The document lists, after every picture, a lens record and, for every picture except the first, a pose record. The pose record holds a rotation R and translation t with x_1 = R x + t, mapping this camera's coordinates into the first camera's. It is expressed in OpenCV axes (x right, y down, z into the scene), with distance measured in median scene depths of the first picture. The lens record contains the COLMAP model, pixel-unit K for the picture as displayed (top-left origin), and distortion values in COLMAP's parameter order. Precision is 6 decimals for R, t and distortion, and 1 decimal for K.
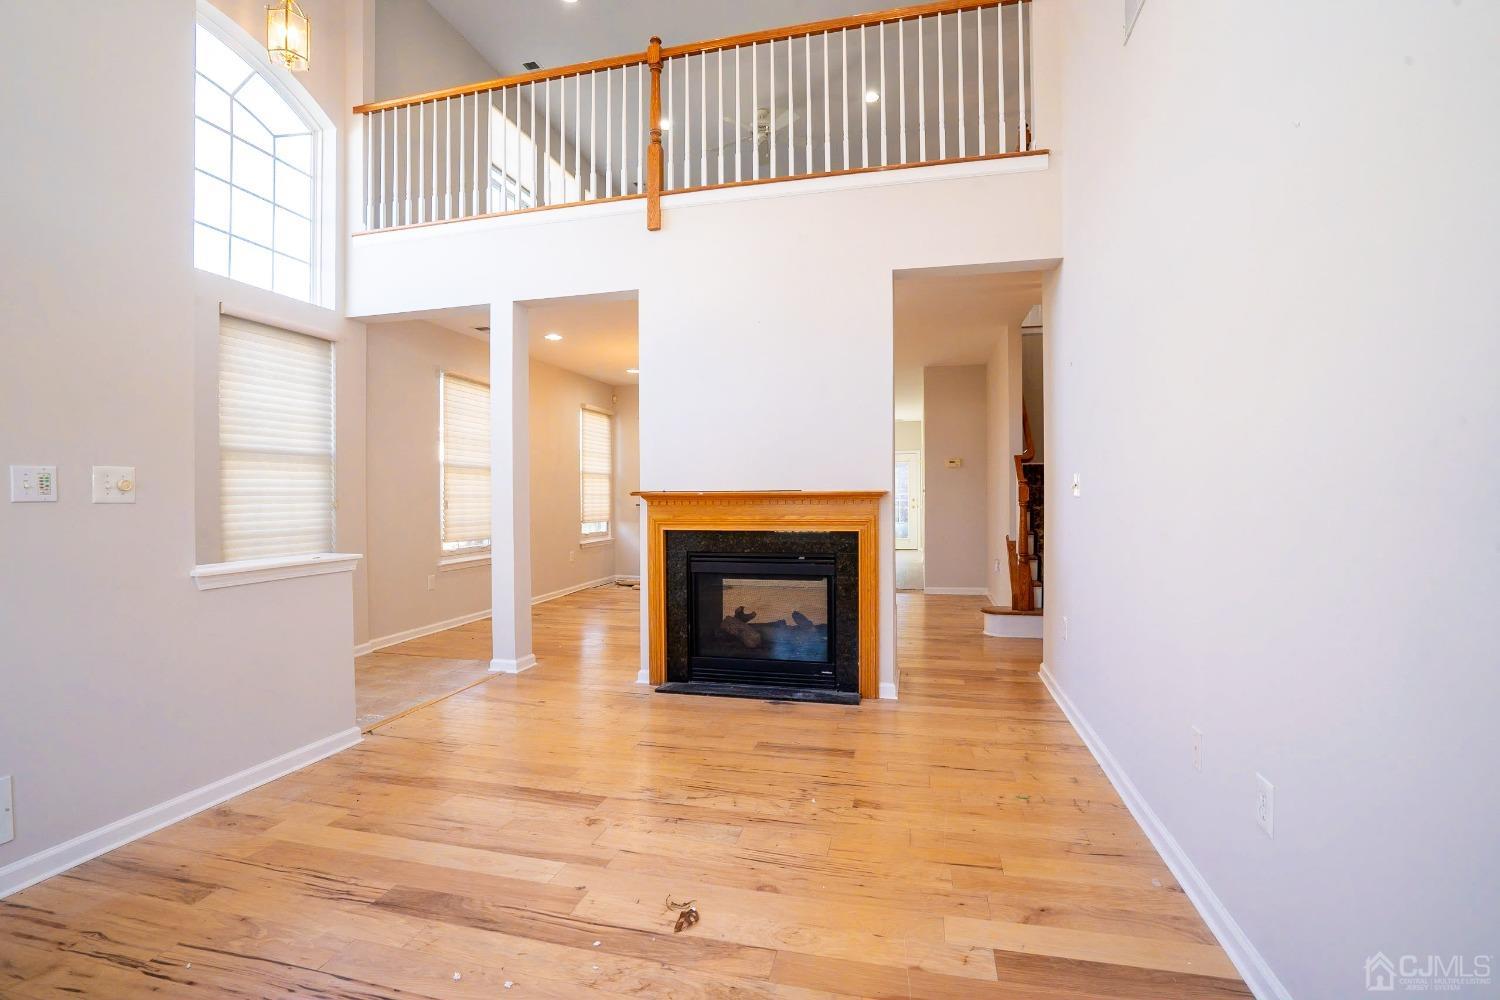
lens RADIAL K [[693.7, 0, 745.9], [0, 693.7, 500.5], [0, 0, 1]] dist [-0.057831, 0.022086]
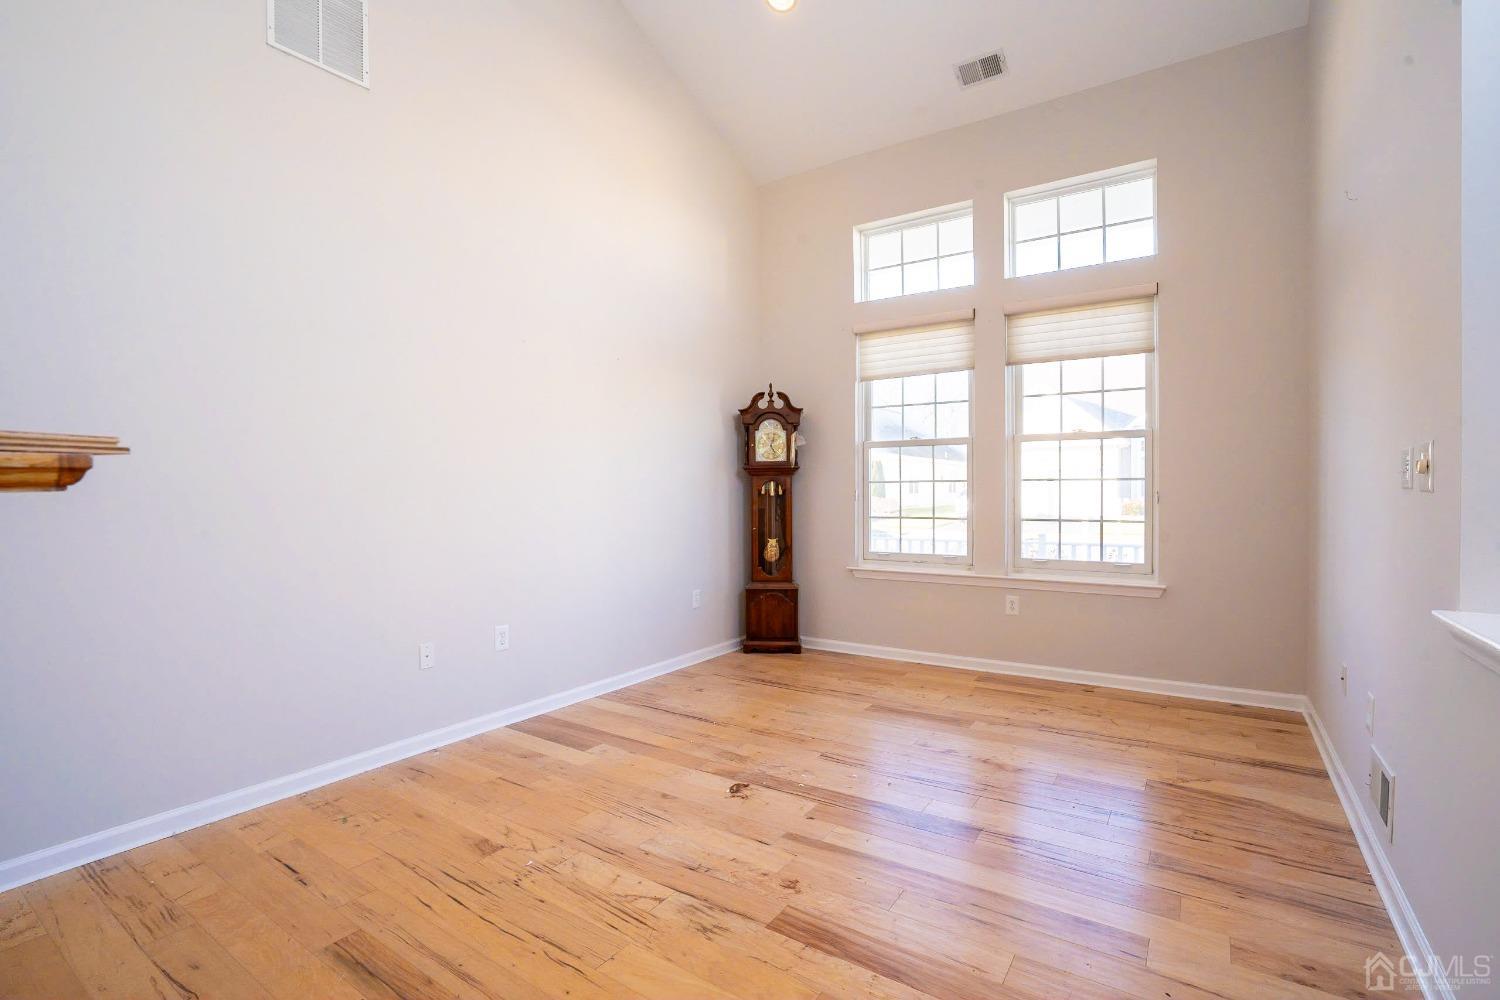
lens RADIAL K [[693.7, 0, 745.9], [0, 693.7, 500.5], [0, 0, 1]] dist [-0.057831, 0.022086]
pose [[-0.939412, 0.006208, 0.342734, -0.503124], [0.014349, 0.999672, 0.021222, -0.012918], [-0.342490, 0.024854, -0.939193, 1.961986]]
